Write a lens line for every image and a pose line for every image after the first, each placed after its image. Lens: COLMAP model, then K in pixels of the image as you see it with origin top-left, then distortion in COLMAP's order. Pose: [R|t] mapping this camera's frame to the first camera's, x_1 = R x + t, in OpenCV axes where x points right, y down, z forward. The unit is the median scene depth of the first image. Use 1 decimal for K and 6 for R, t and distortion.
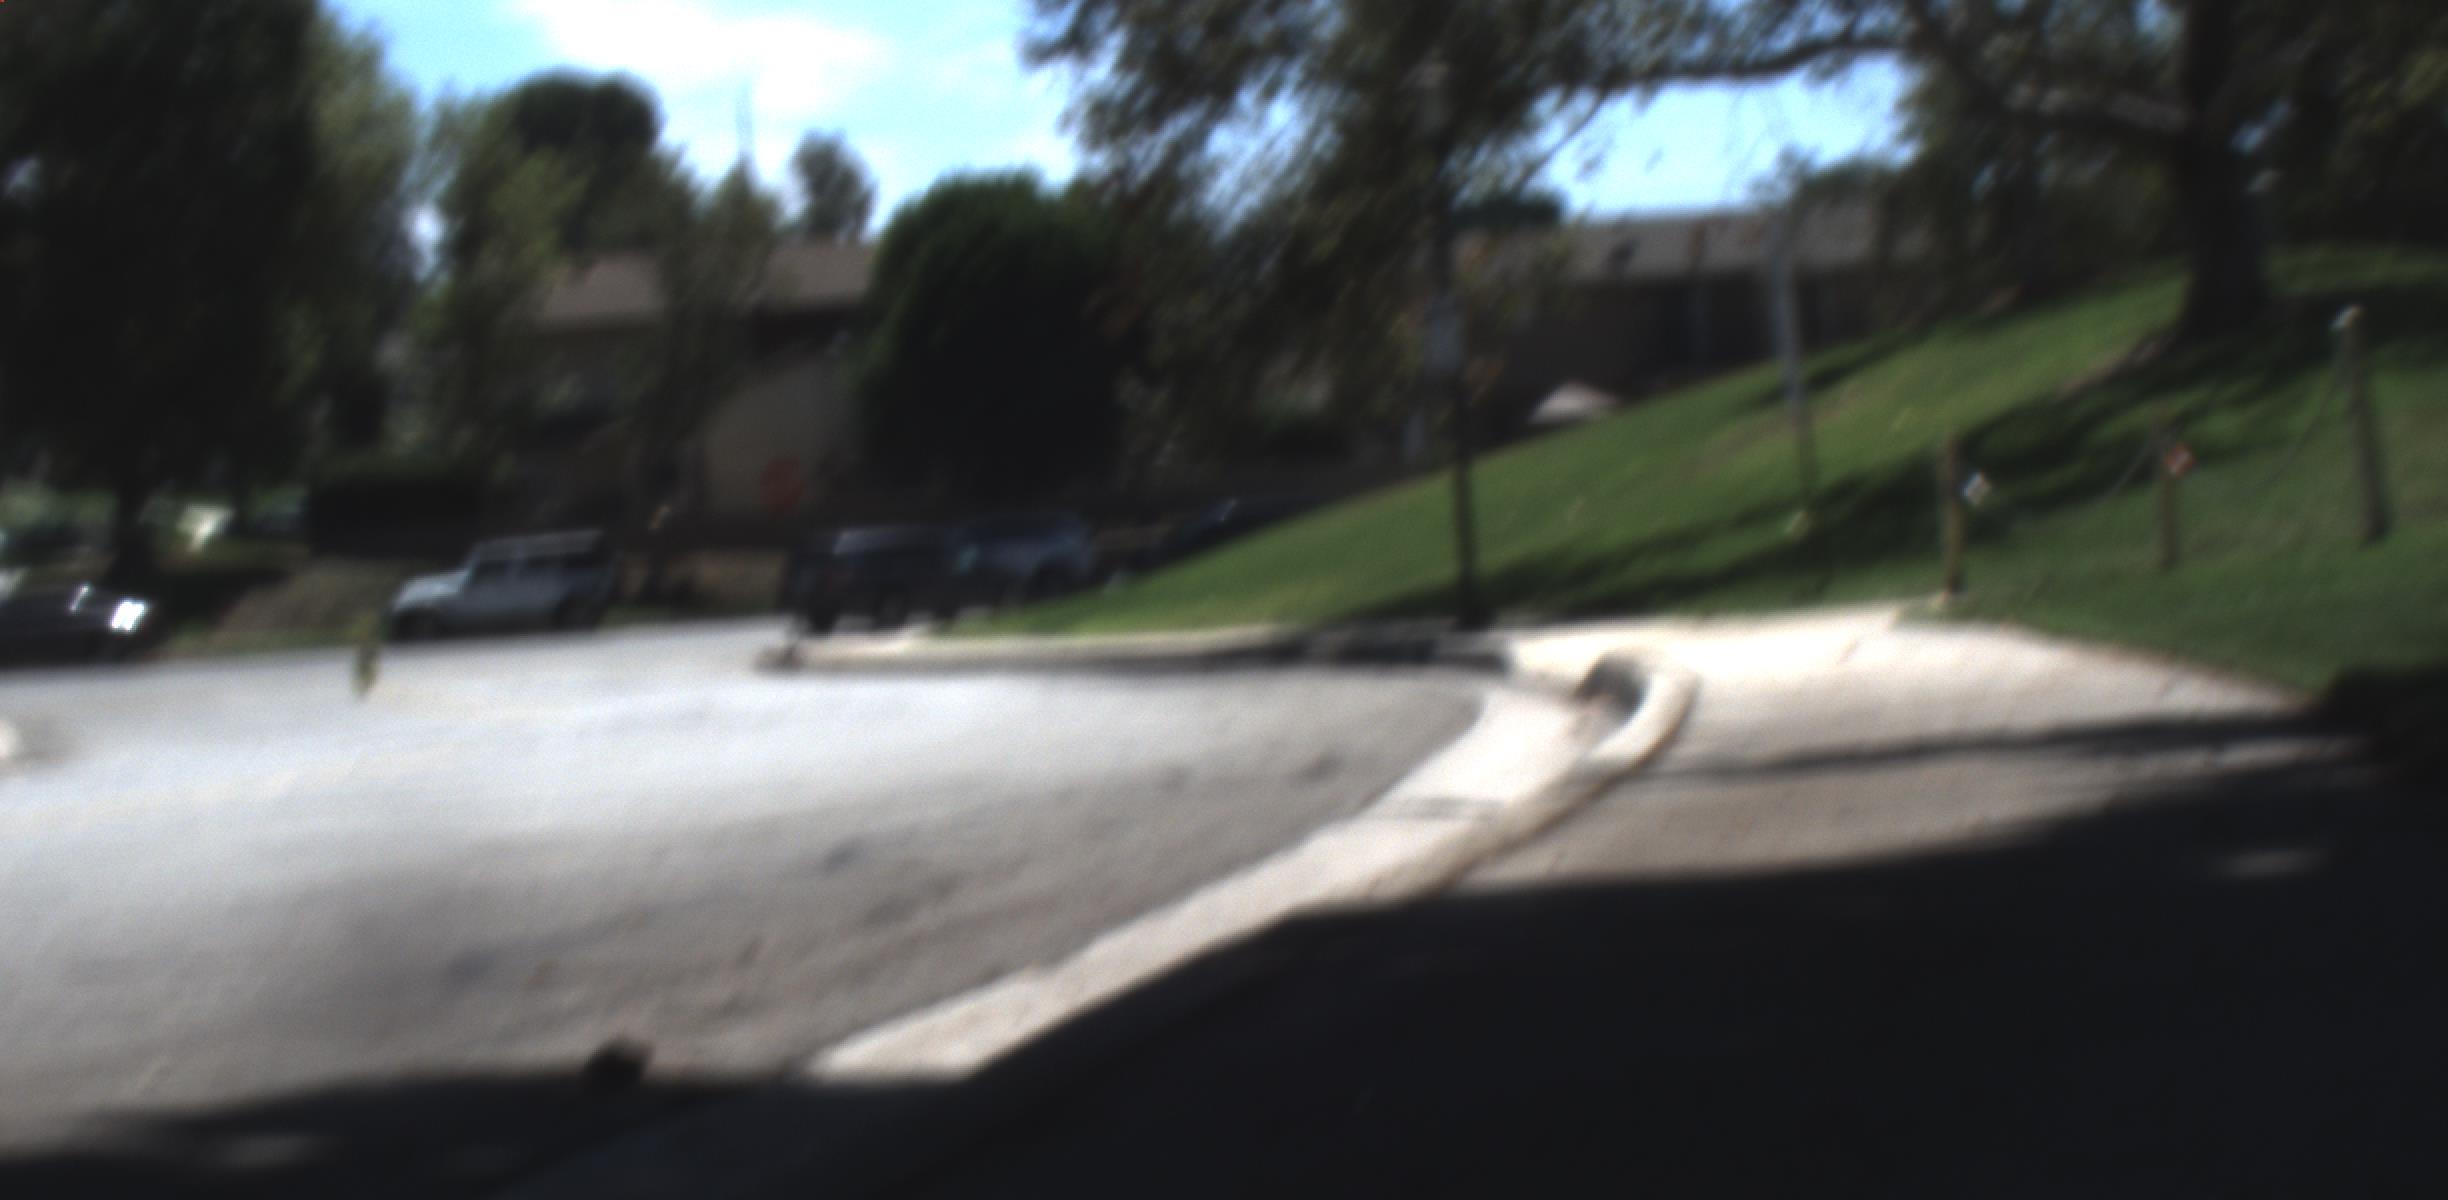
lens RADIAL K [[5148.8, 0, 1287.1], [0, 5148.8, 604.5], [0, 0, 1]] dist [-0.048270, -0.133748]
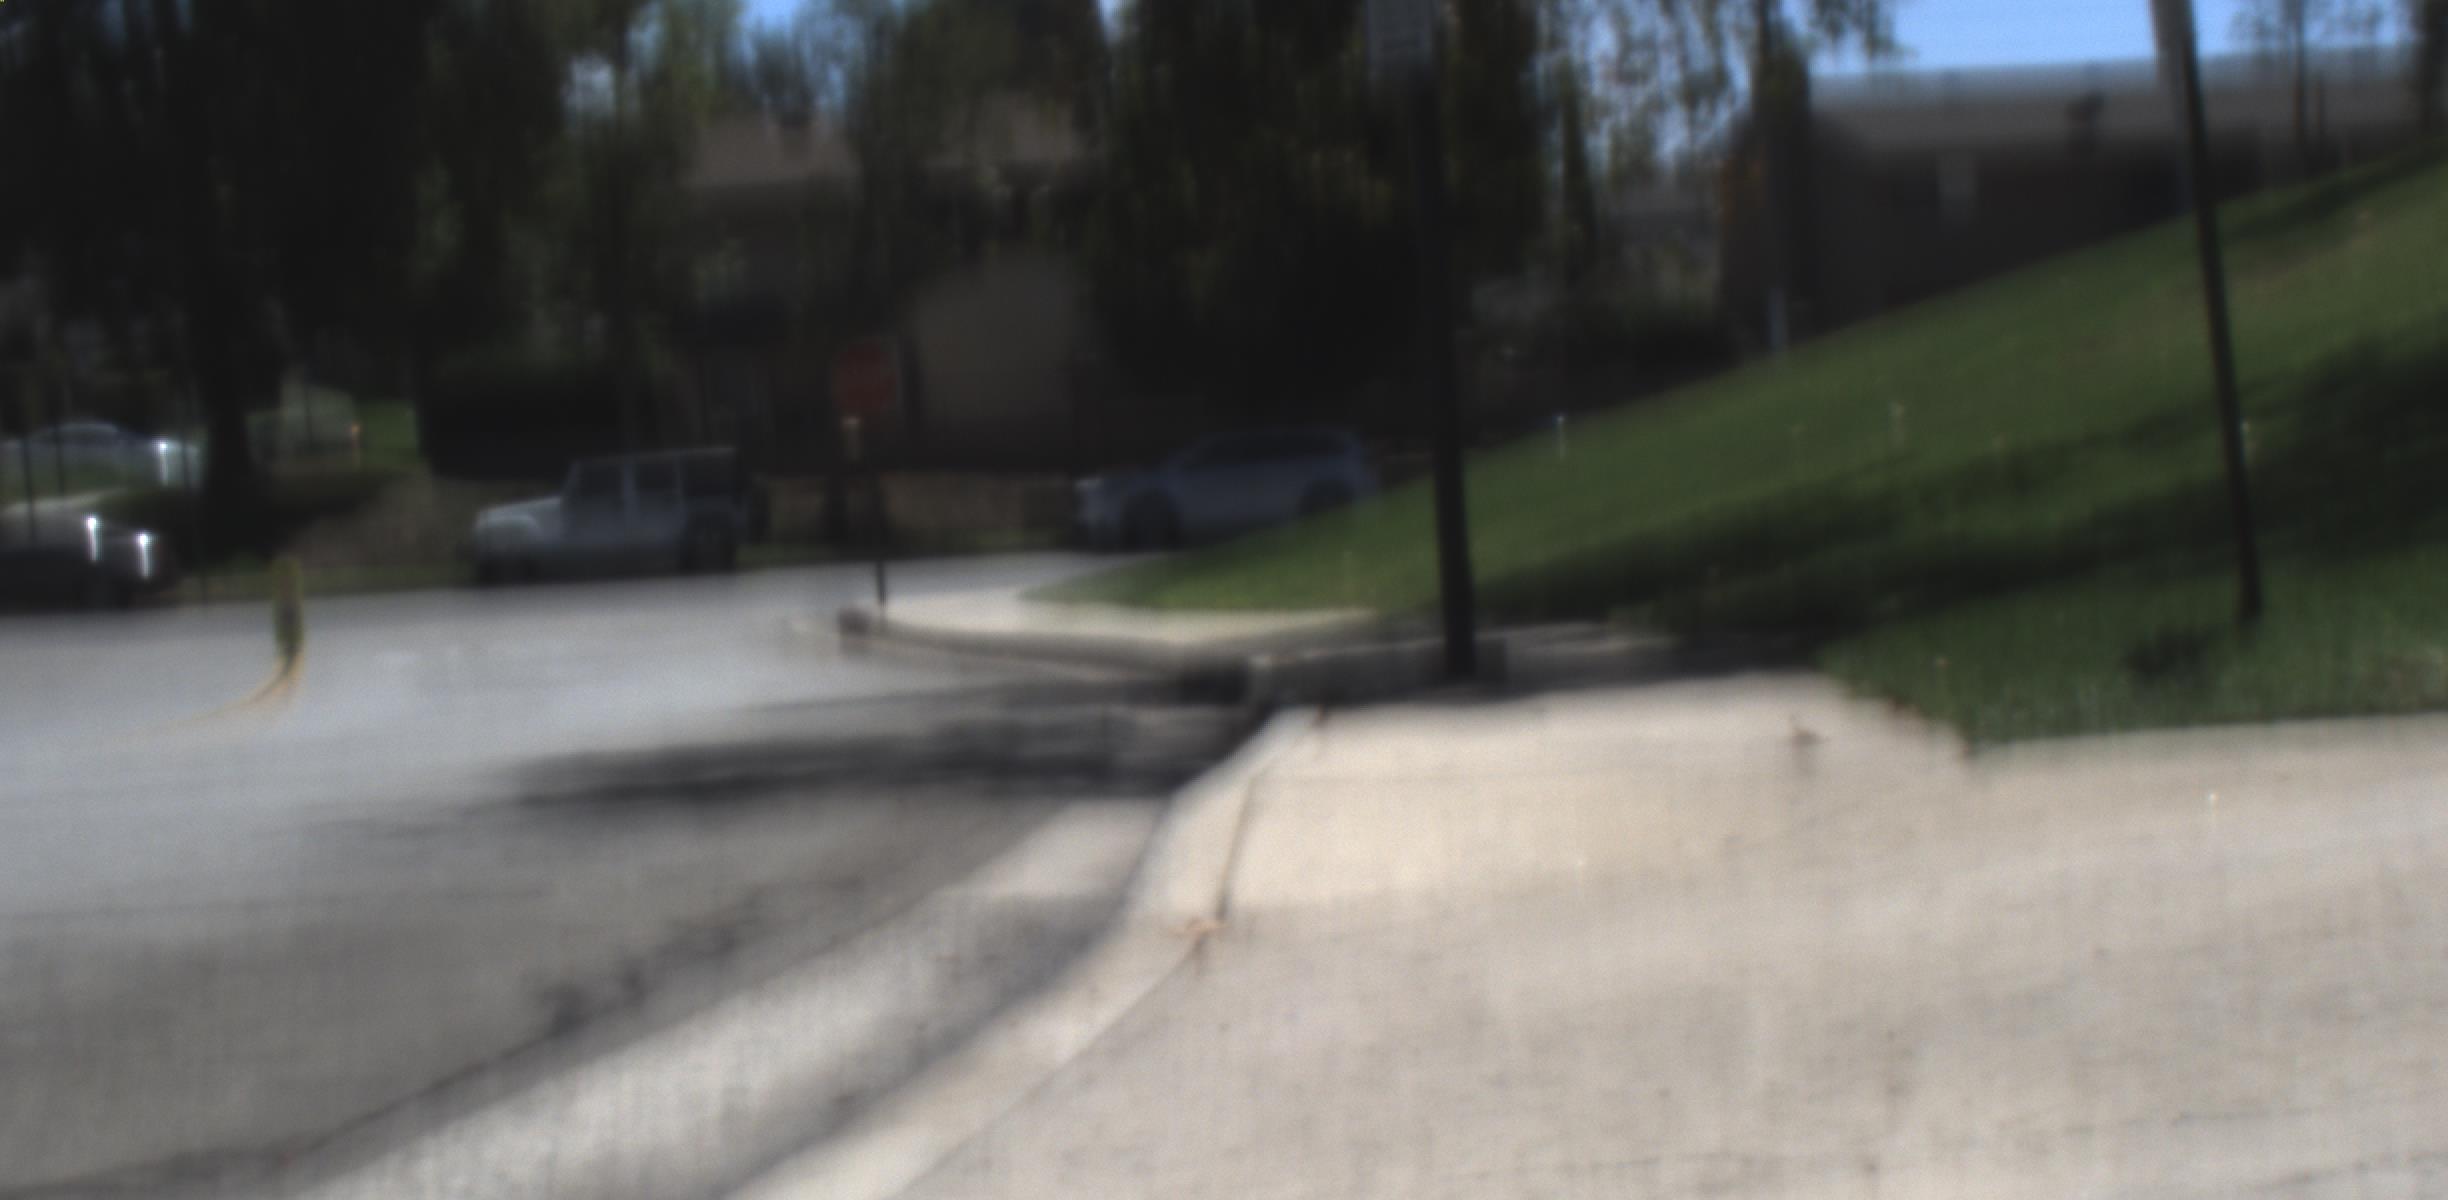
lens RADIAL K [[5123.9, 0, 1221.7], [0, 5123.9, 776.4], [0, 0, 1]] dist [-0.007425, 0.262584]
pose [[0.994546, 0.013284, -0.103448, 0.023554], [-0.008248, 0.998767, 0.048951, -0.002907], [0.103971, -0.047830, 0.993430, 0.219020]]
